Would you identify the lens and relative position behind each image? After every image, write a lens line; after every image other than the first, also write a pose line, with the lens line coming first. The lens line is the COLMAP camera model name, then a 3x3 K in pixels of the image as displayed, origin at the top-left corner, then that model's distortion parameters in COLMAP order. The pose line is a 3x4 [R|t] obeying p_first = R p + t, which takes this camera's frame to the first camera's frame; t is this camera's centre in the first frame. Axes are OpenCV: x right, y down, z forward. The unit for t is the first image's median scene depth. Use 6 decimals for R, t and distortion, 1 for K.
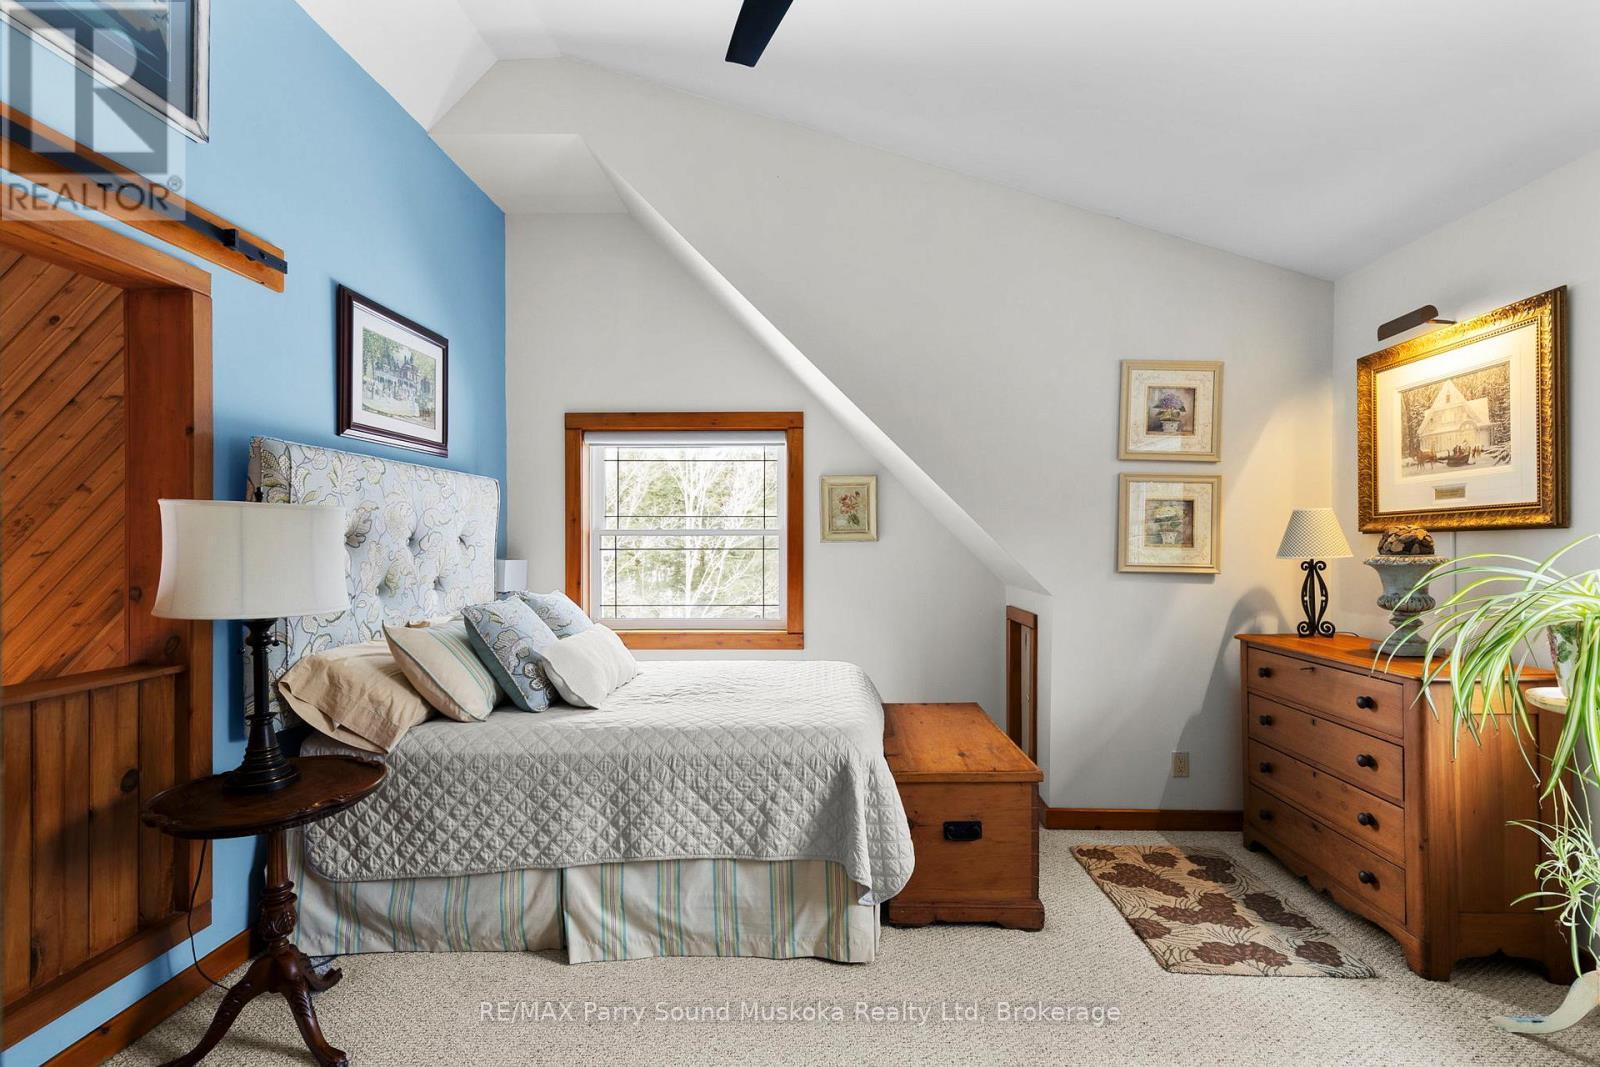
lens RADIAL K [[706.2, 0, 800.0], [0, 706.2, 533.5], [0, 0, 1]] dist [0.010947, -0.000763]
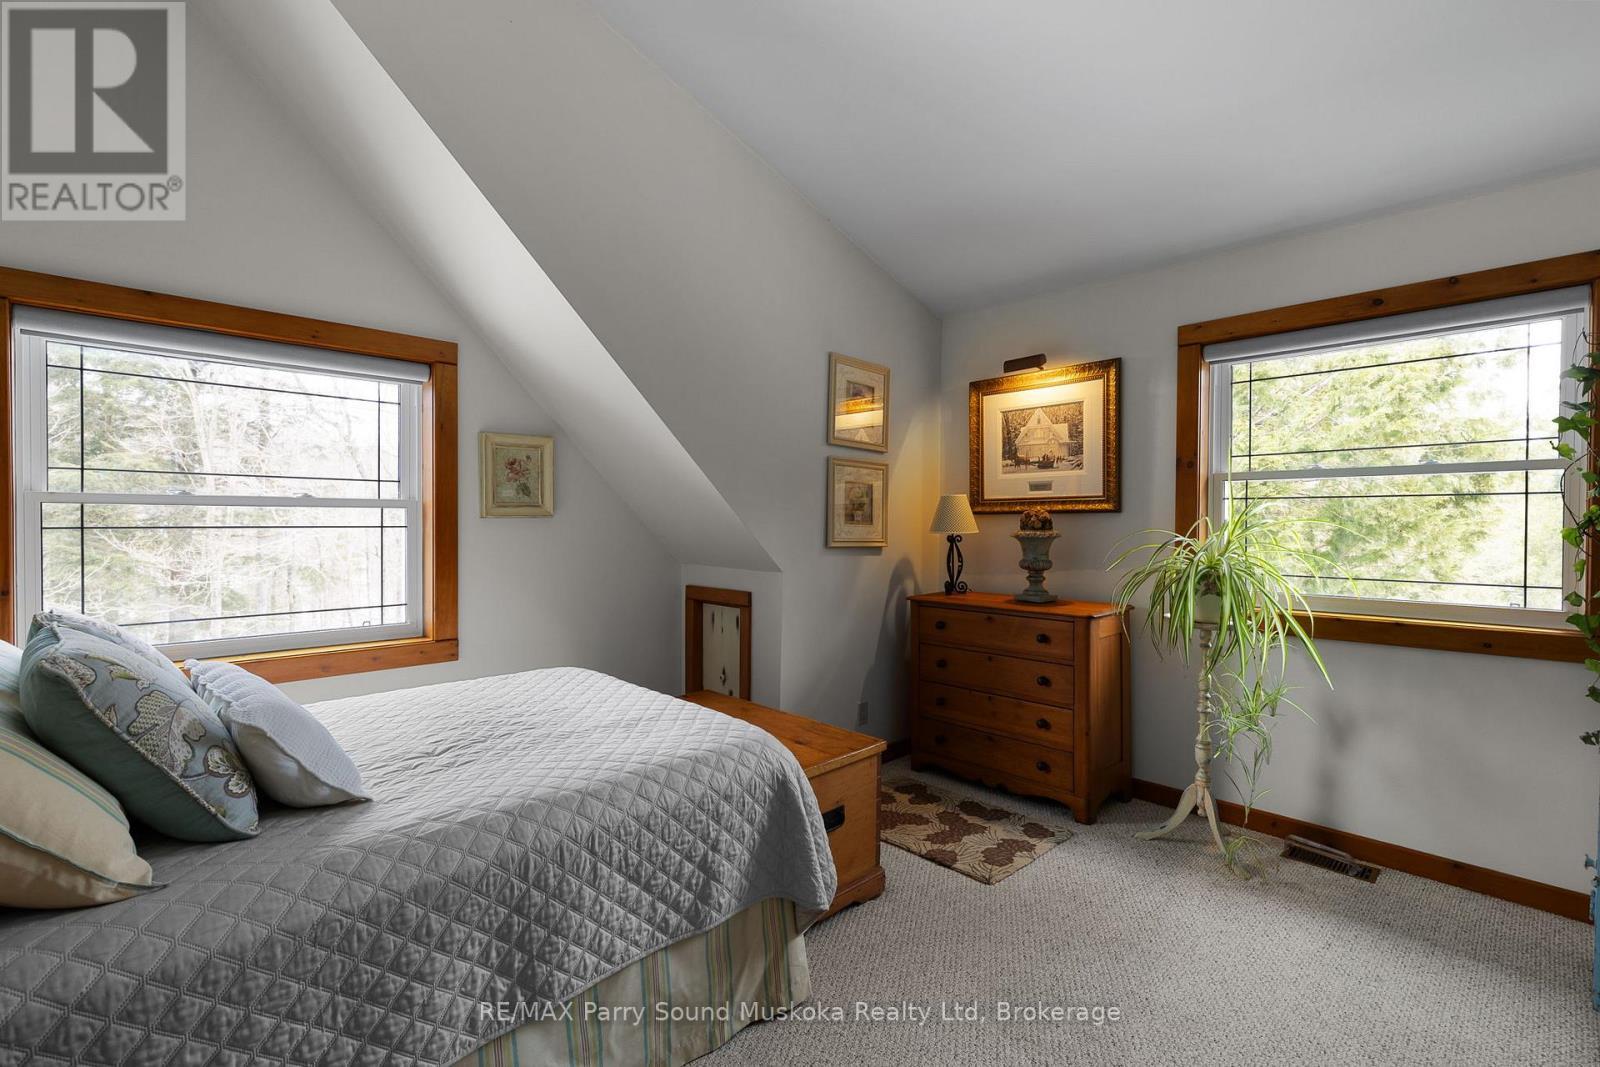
lens RADIAL K [[718.3, 0, 795.0], [0, 718.3, 518.6], [0, 0, 1]] dist [0.012264, -0.000658]
pose [[0.703617, 0.006031, 0.710554, -0.526449], [-0.015001, 0.999867, 0.006368, 0.005714], [-0.710421, -0.015140, 0.703614, 0.371983]]
